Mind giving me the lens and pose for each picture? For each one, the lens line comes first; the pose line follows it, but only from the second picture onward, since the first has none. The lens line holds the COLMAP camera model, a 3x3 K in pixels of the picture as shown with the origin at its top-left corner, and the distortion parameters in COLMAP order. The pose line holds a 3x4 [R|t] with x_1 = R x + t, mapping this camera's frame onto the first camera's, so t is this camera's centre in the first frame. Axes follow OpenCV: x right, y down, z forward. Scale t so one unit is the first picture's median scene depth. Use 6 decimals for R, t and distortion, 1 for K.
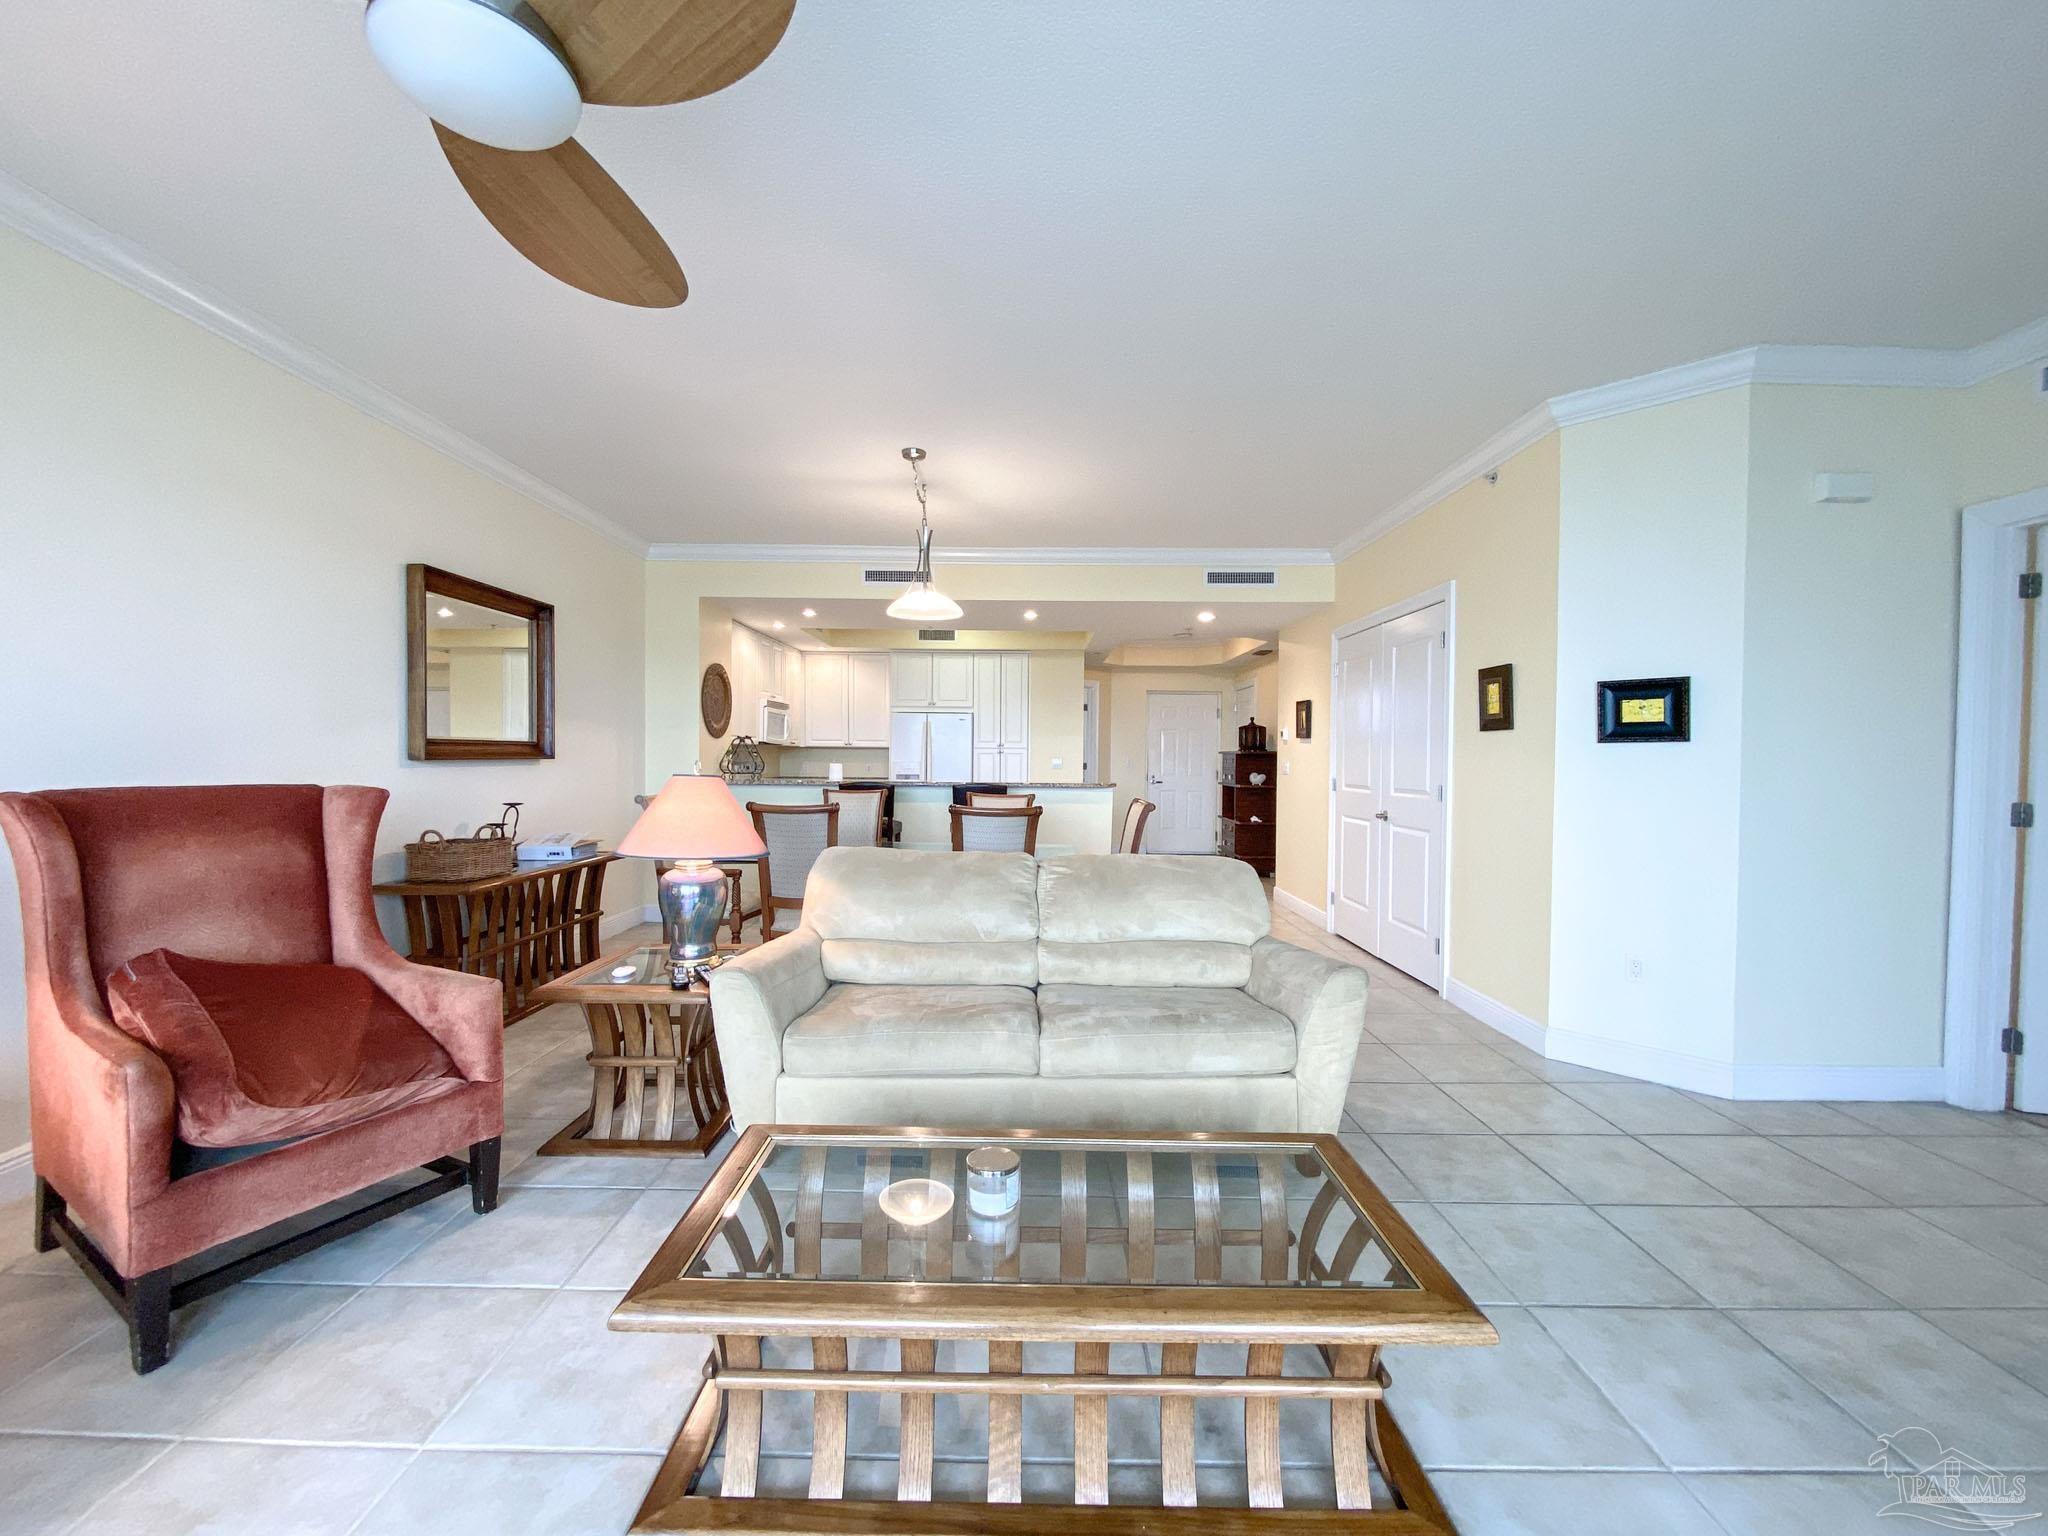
lens RADIAL K [[836.0, 0, 1019.5], [0, 836.0, 766.5], [0, 0, 1]] dist [0.007382, -0.005791]
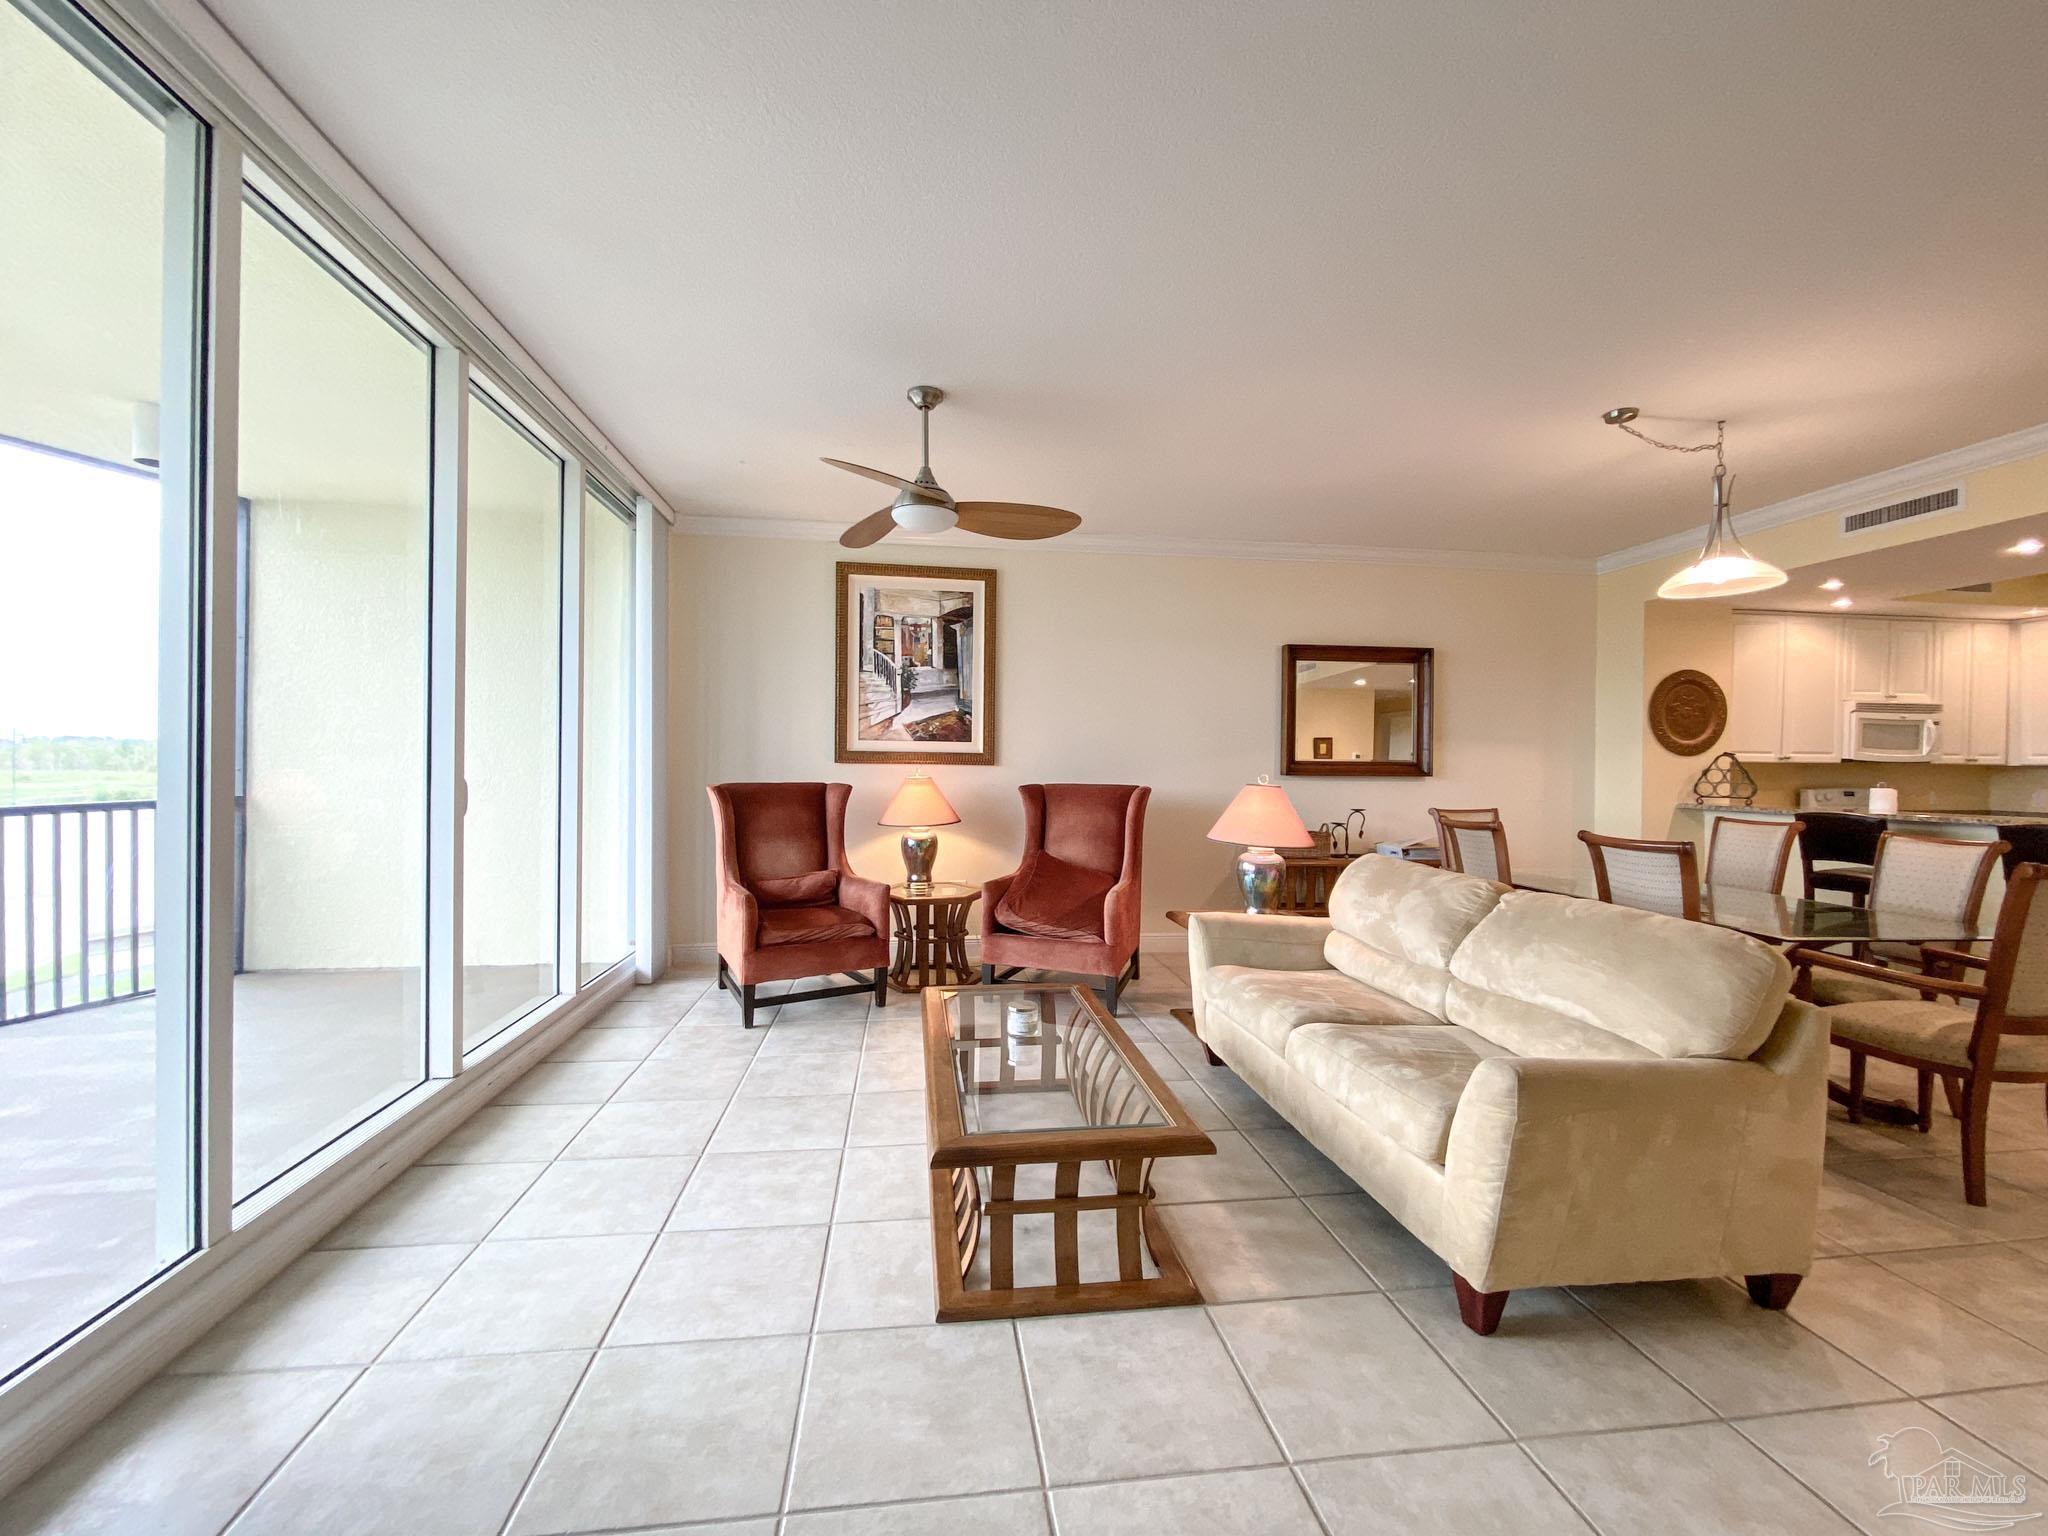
lens RADIAL K [[836.0, 0, 1011.1], [0, 836.0, 769.6], [0, 0, 1]] dist [0.007382, -0.005791]
pose [[0.125541, -0.004592, -0.992078, 0.714791], [-0.022866, 0.999710, -0.007521, 0.004338], [0.991825, 0.023629, 0.125400, 0.333630]]
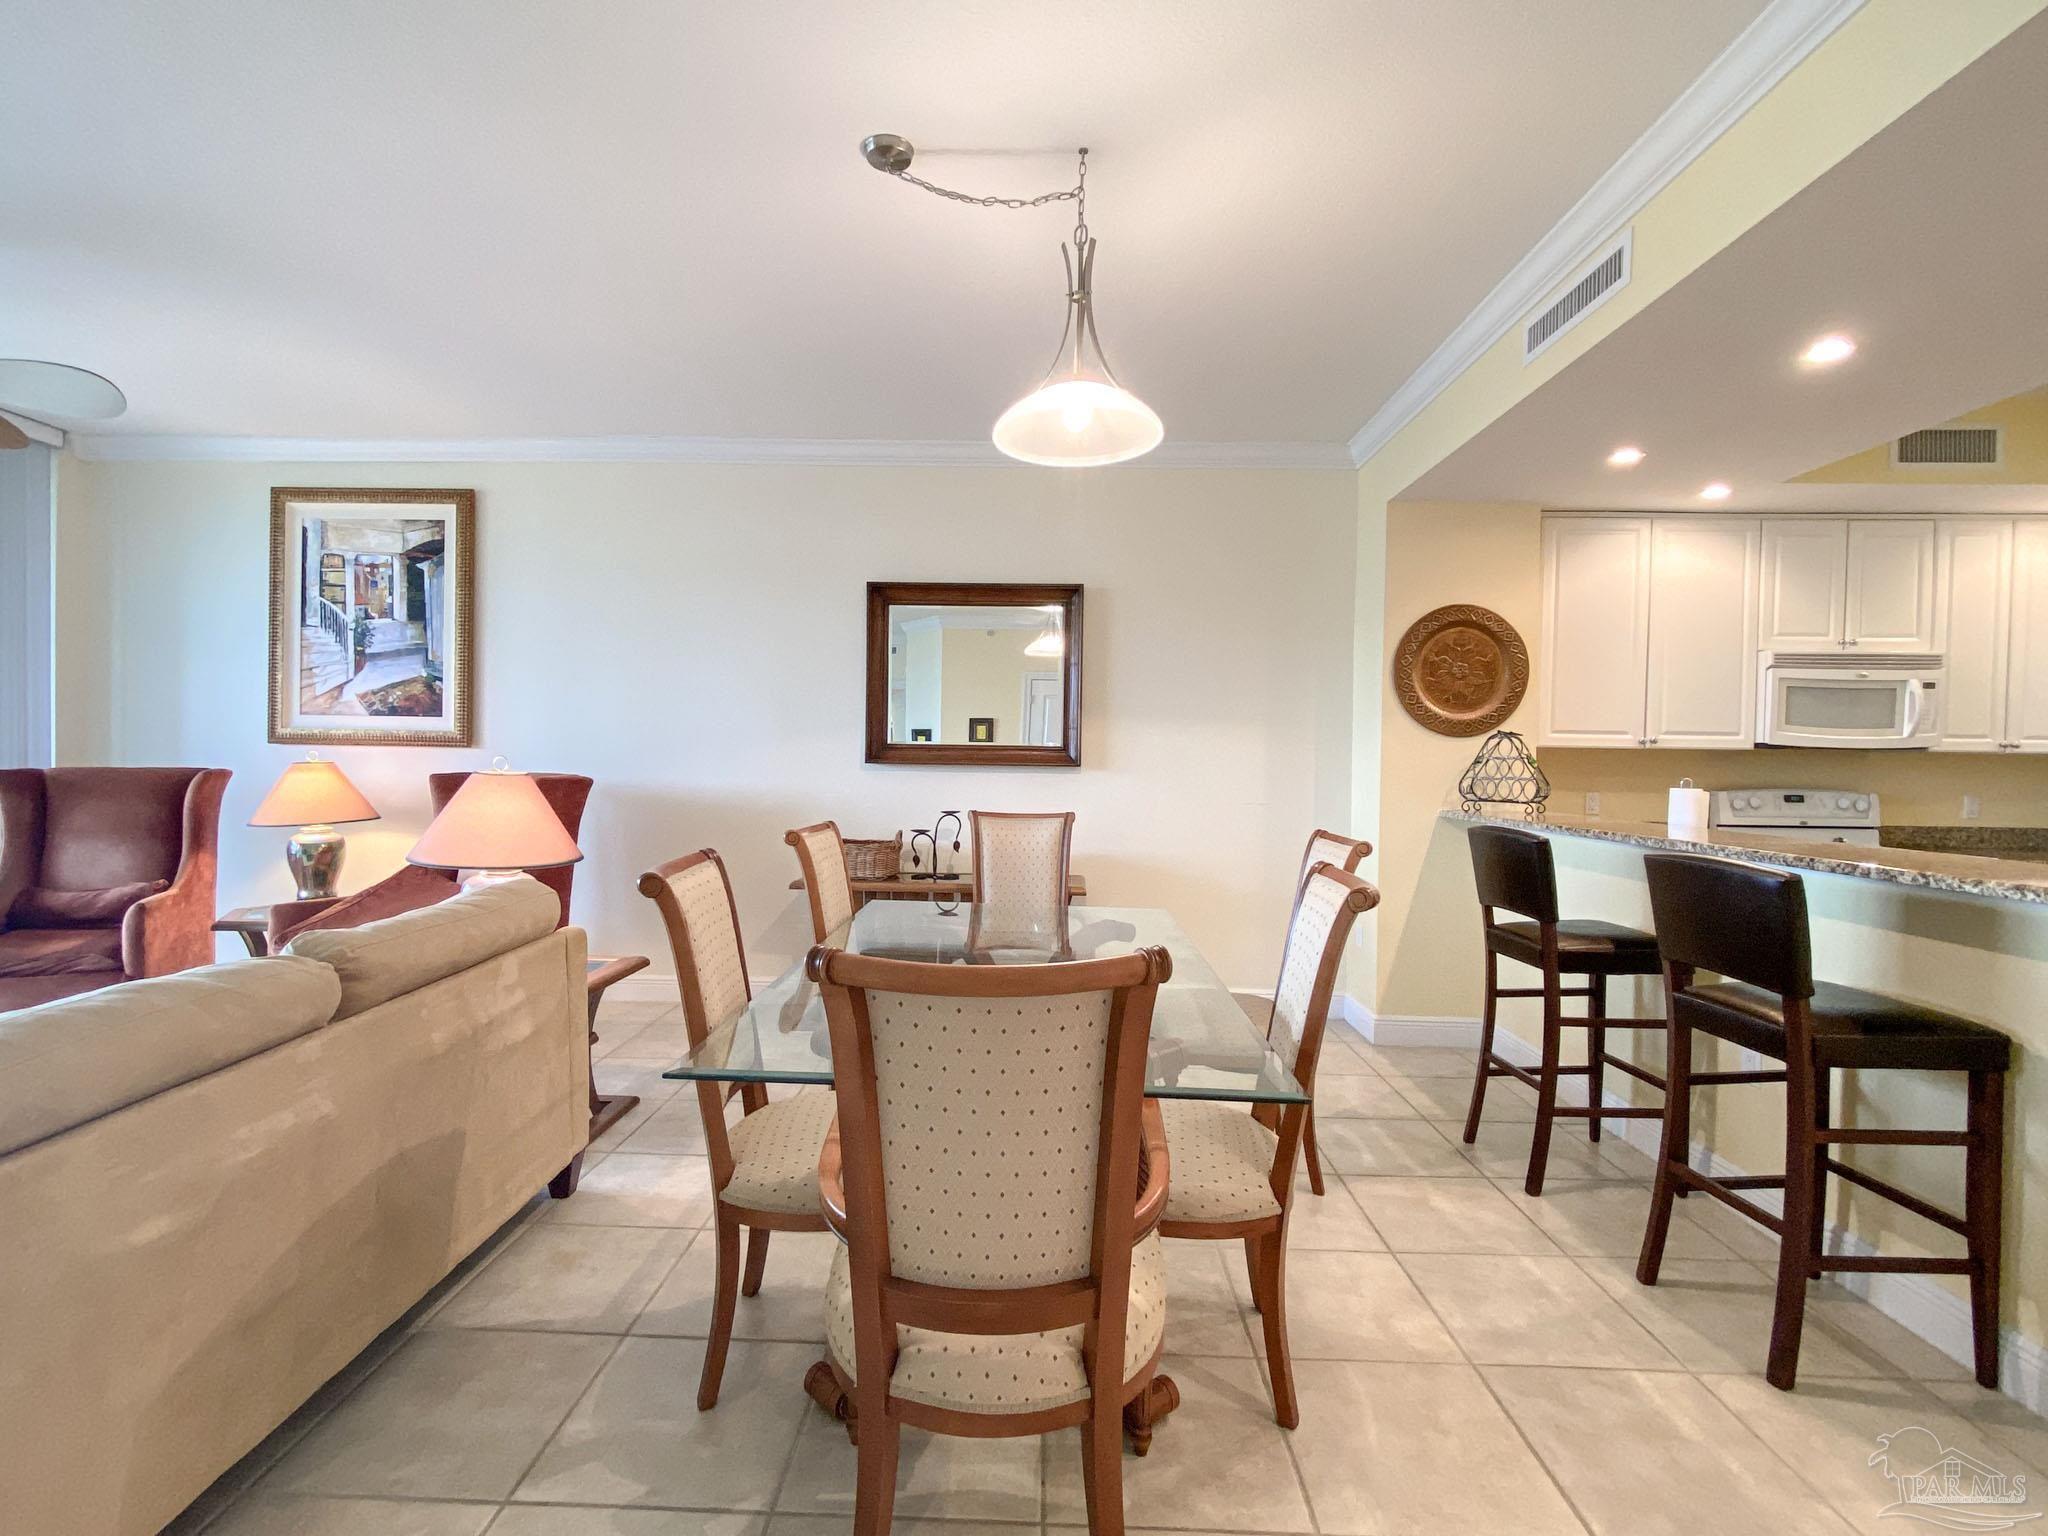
lens RADIAL K [[941.8, 0, 1020.2], [0, 941.8, 771.1], [0, 0, 1]] dist [0.004642, -0.001723]
pose [[-0.029124, 0.003345, -0.999570, 0.492918], [-0.029668, 0.999551, 0.004209, -0.008990], [0.999135, 0.029778, -0.029011, 1.251487]]
